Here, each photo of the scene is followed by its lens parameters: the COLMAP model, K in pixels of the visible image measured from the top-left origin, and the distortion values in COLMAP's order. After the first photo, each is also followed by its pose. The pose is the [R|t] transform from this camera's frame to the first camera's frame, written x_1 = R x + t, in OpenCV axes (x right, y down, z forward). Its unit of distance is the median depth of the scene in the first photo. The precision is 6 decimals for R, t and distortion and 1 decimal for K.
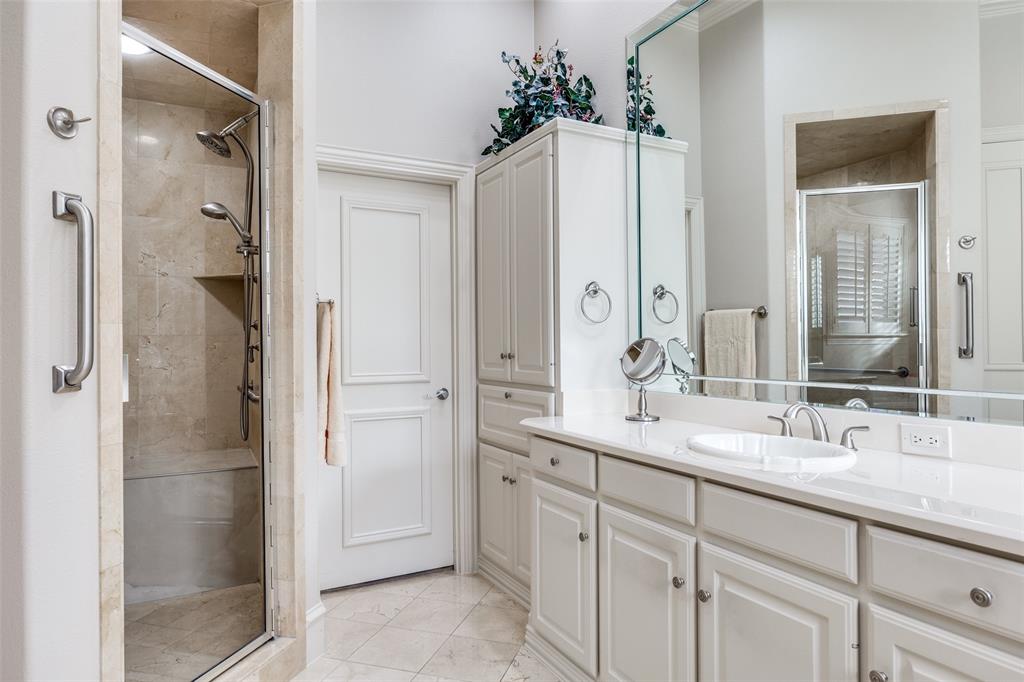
lens RADIAL K [[617.9, 0, 514.4], [0, 617.9, 337.2], [0, 0, 1]] dist [-0.002476, 0.000412]
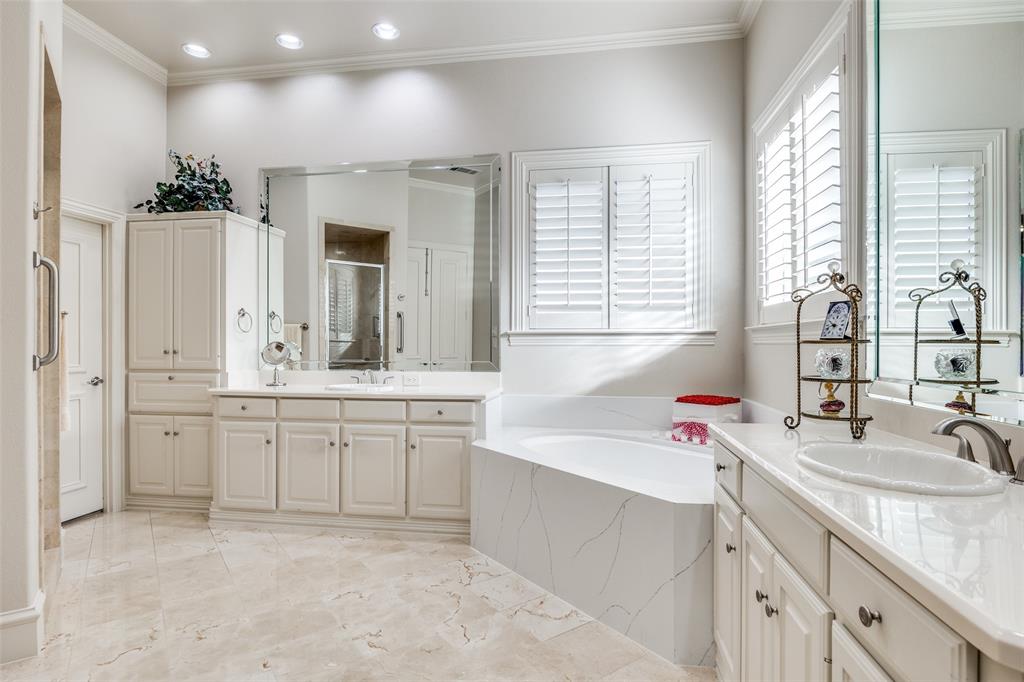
lens RADIAL K [[511.8, 0, 512.0], [0, 511.8, 341.0], [0, 0, 1]] dist [-0.003632, -0.000569]
pose [[0.604327, 0.012038, 0.796645, -0.498136], [-0.012133, 0.999909, -0.005905, 0.000941], [-0.796644, -0.006097, 0.604418, -0.416383]]
